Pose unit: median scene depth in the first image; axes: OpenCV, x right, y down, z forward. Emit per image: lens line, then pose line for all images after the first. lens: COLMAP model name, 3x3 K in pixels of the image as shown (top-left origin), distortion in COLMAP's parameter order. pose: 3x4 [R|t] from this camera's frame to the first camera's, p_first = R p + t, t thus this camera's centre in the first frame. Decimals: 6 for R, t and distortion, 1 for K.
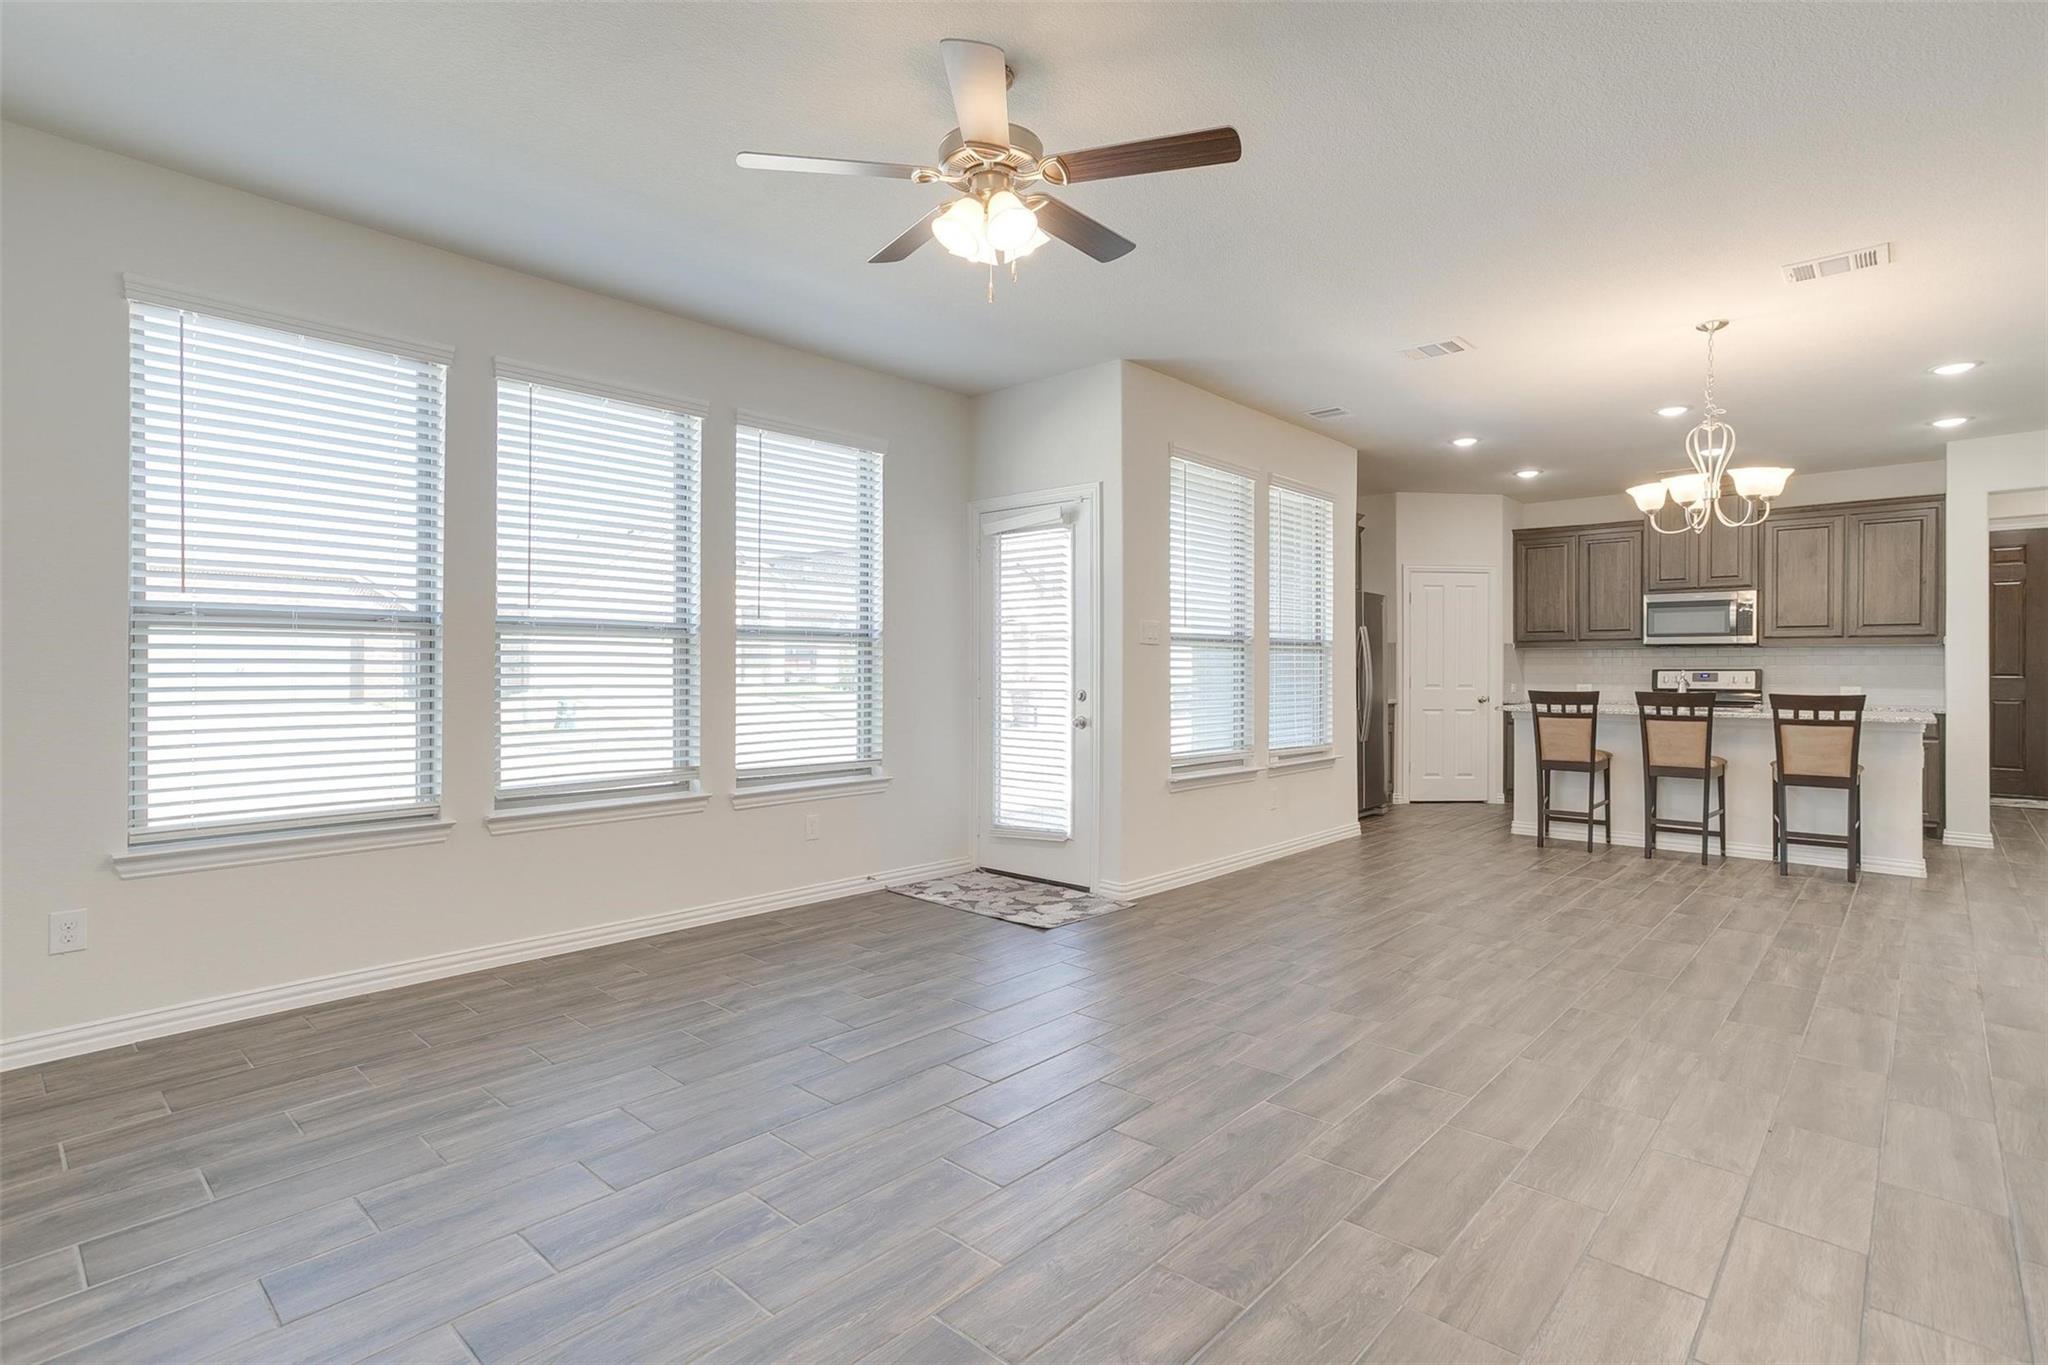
lens RADIAL K [[915.3, 0, 1017.7], [0, 915.3, 667.7], [0, 0, 1]] dist [0.016126, 0.000467]
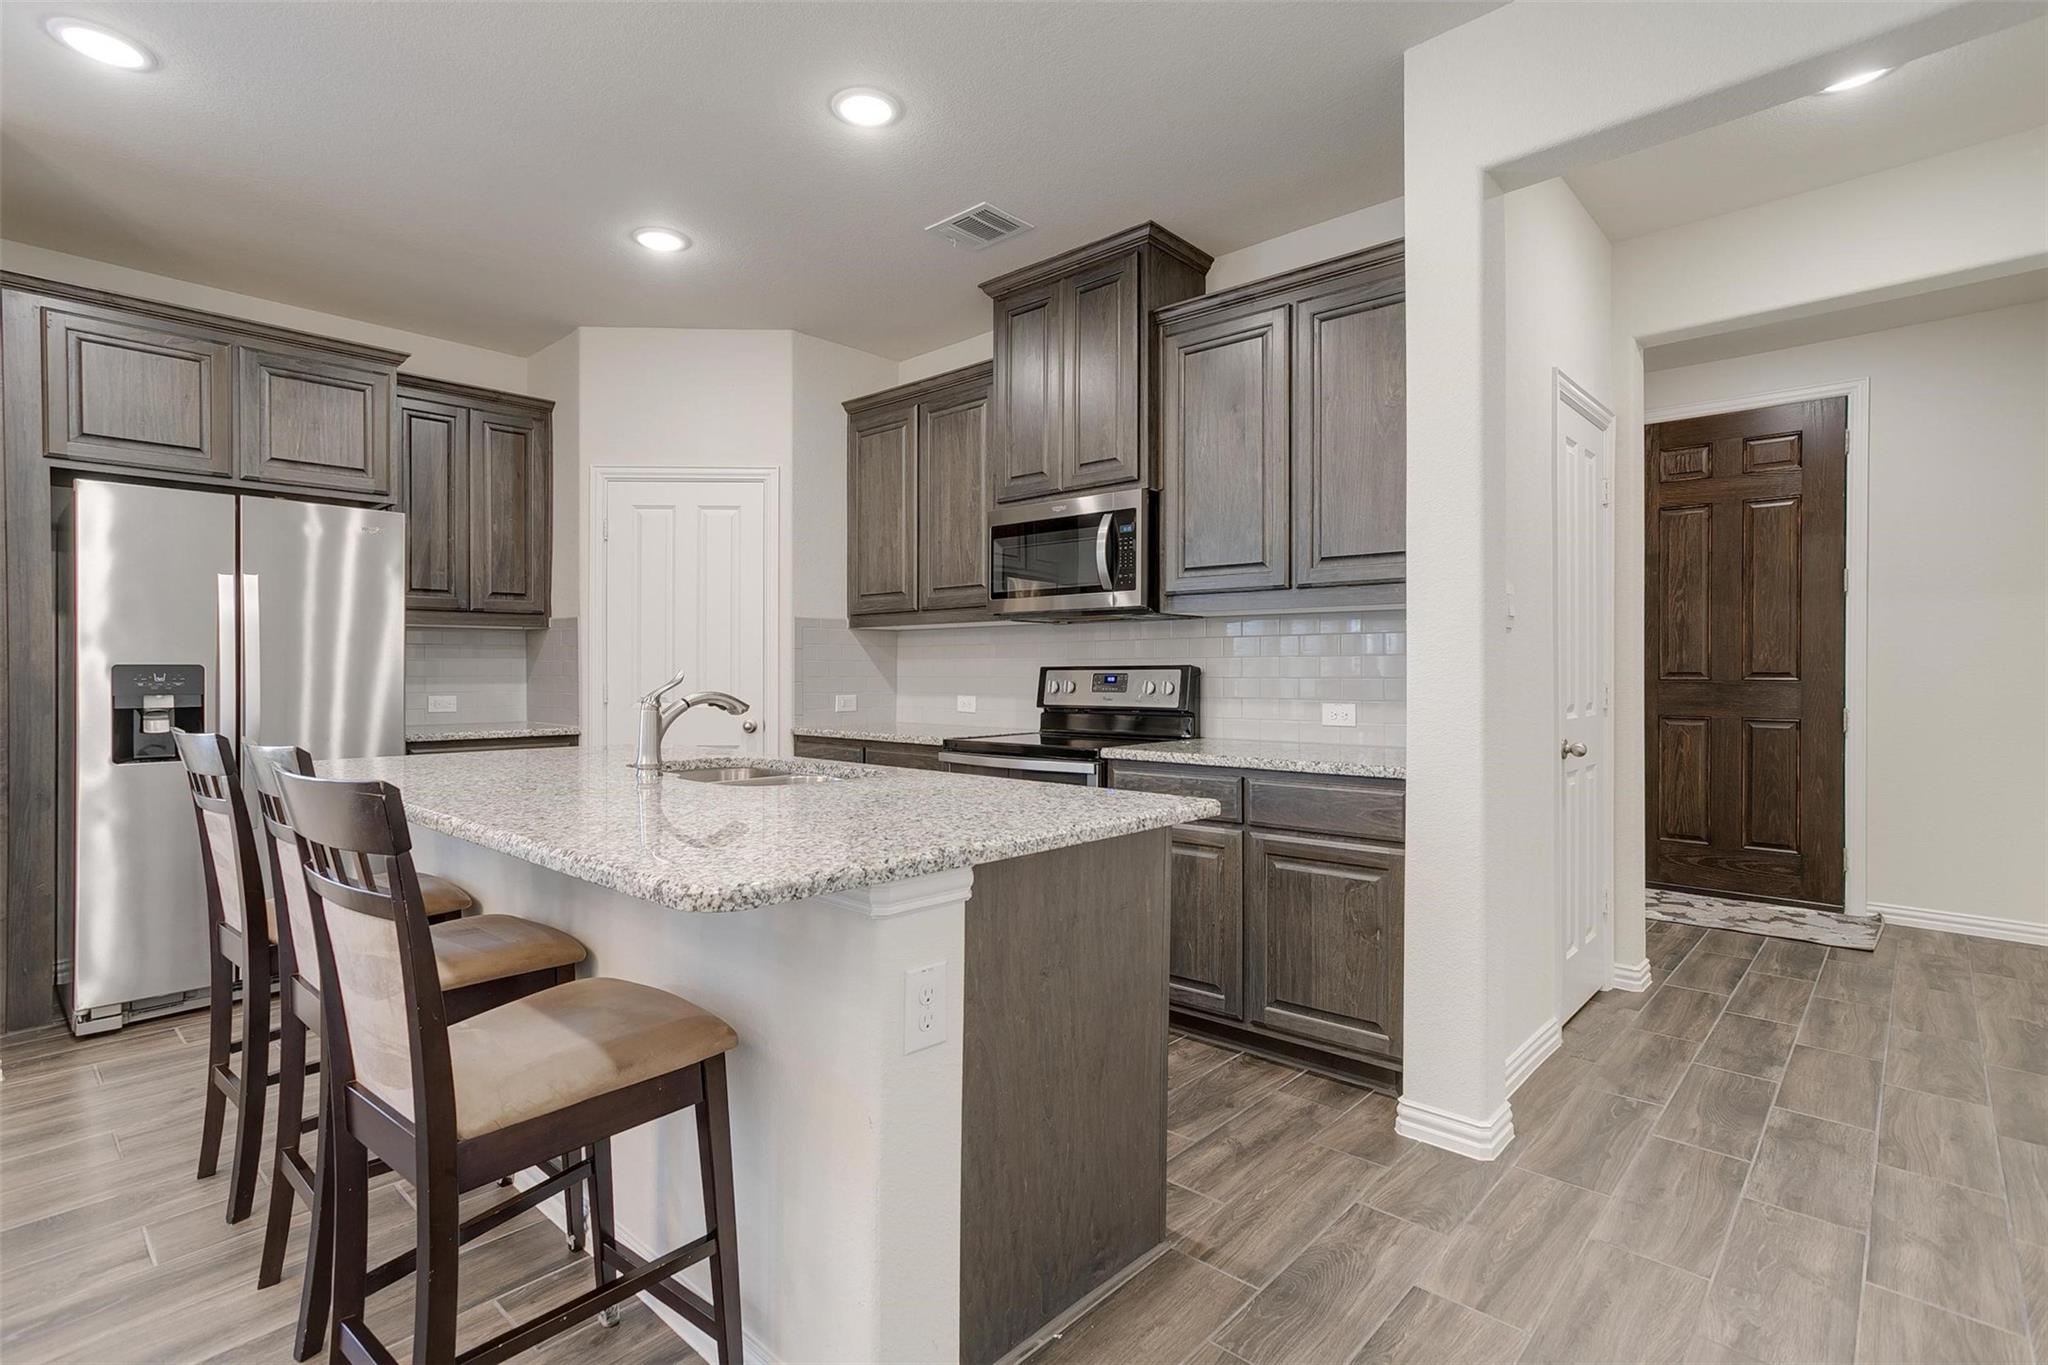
lens RADIAL K [[1000.7, 0, 1029.4], [0, 1000.7, 683.8], [0, 0, 1]] dist [-0.008772, 0.001052]
pose [[0.999833, -0.006585, 0.017034, 0.719088], [0.006473, 0.999957, 0.006599, 0.007309], [-0.017076, -0.006488, 0.999833, 0.500597]]
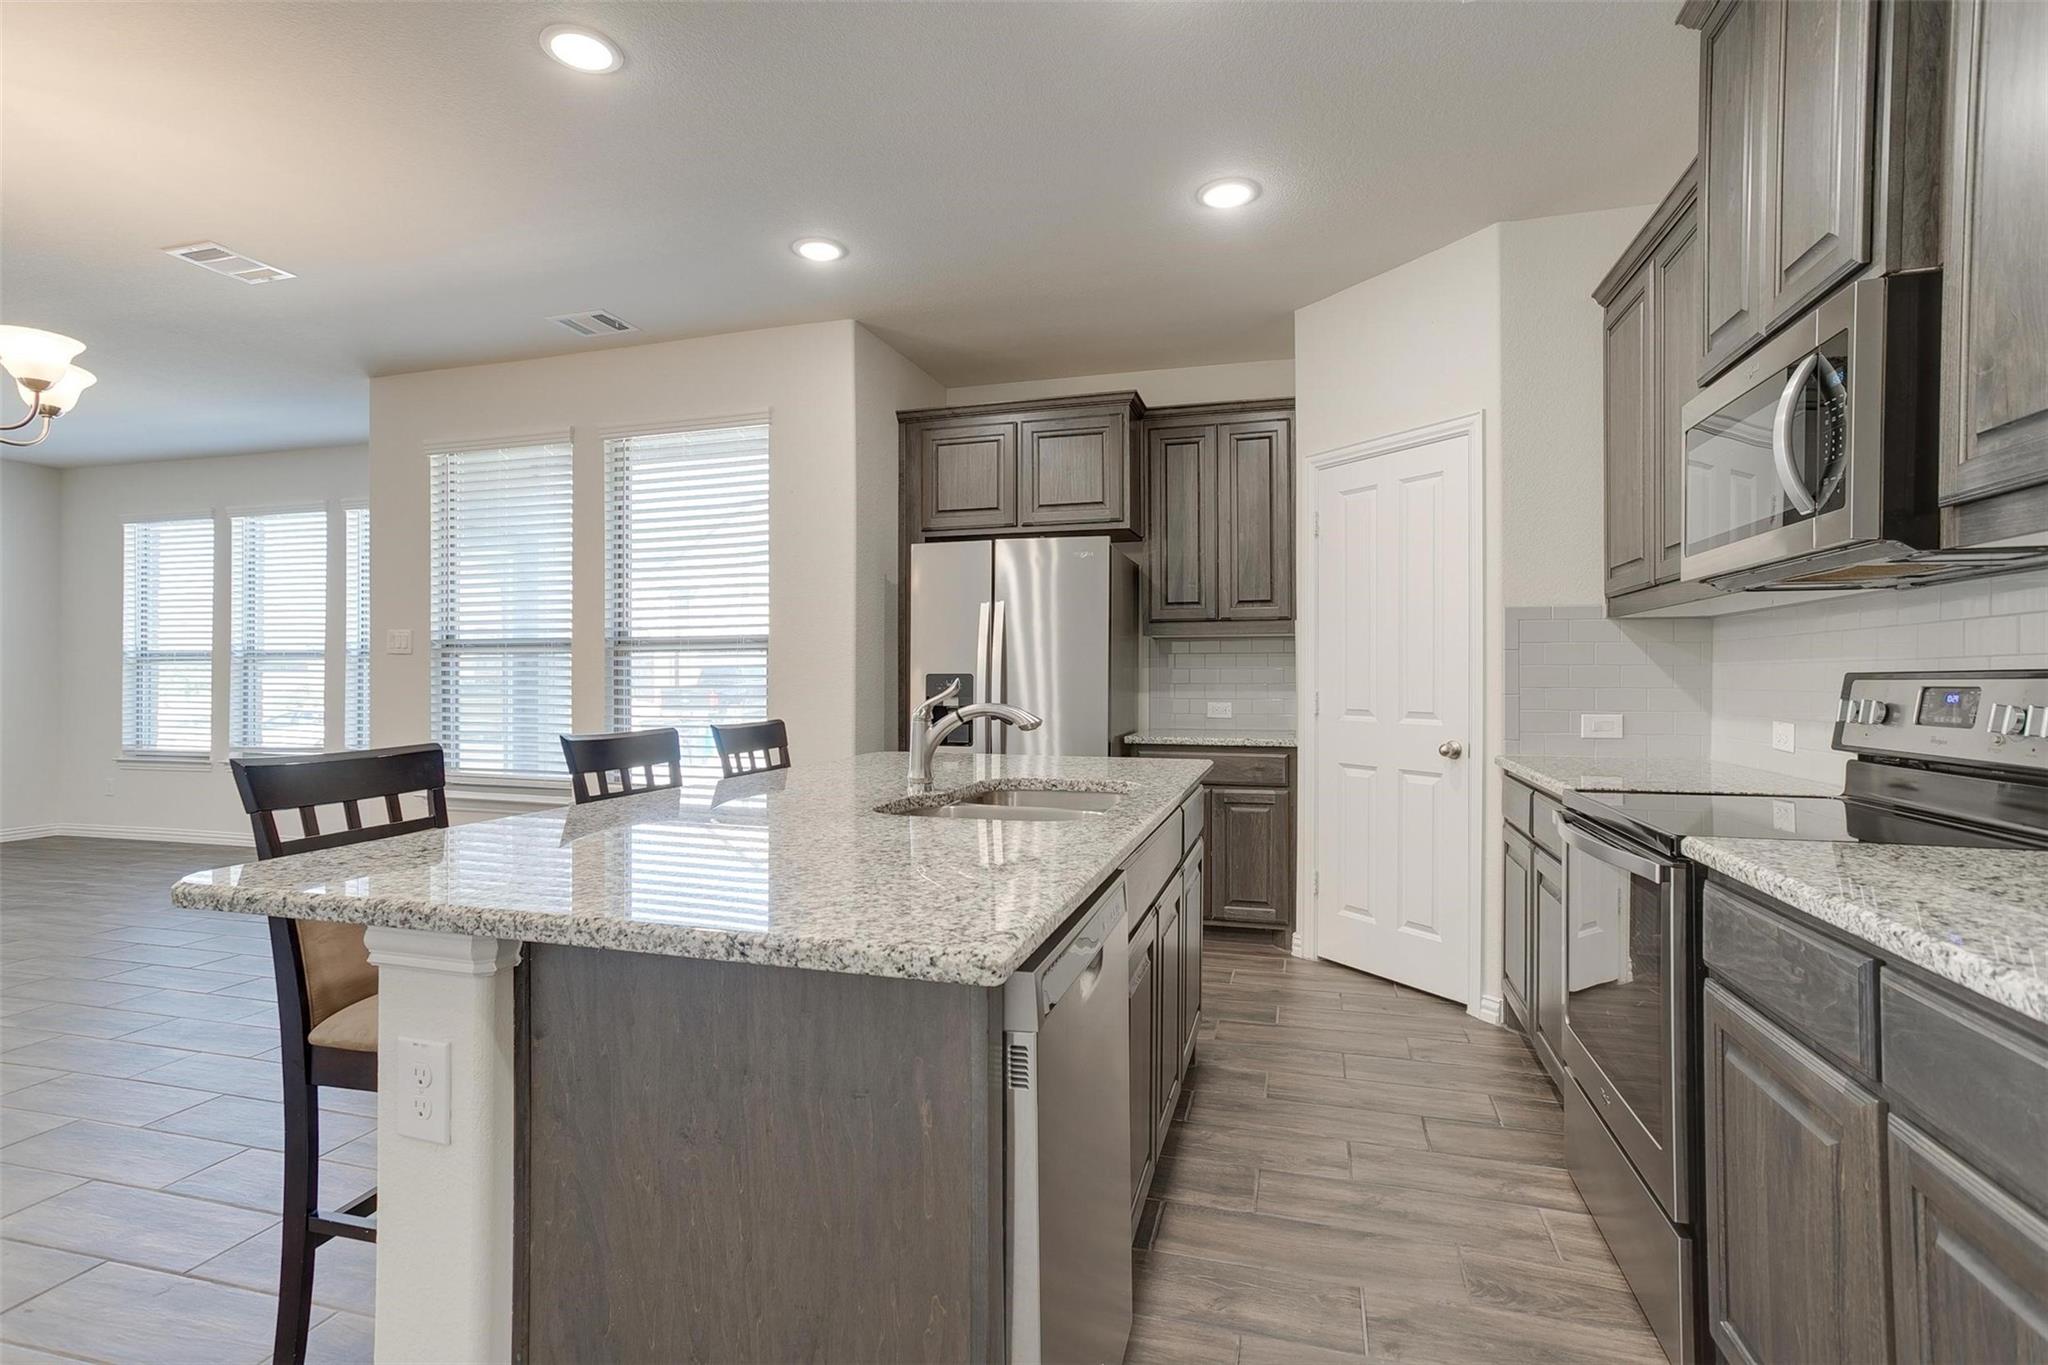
lens RADIAL K [[1000.7, 0, 1019.8], [0, 1000.7, 683.2], [0, 0, 1]] dist [-0.008772, 0.001052]
pose [[0.444615, 0.000112, -0.895722, 0.890808], [-0.005370, 0.999982, -0.002541, 0.006523], [0.895706, 0.005940, 0.444607, 0.715365]]
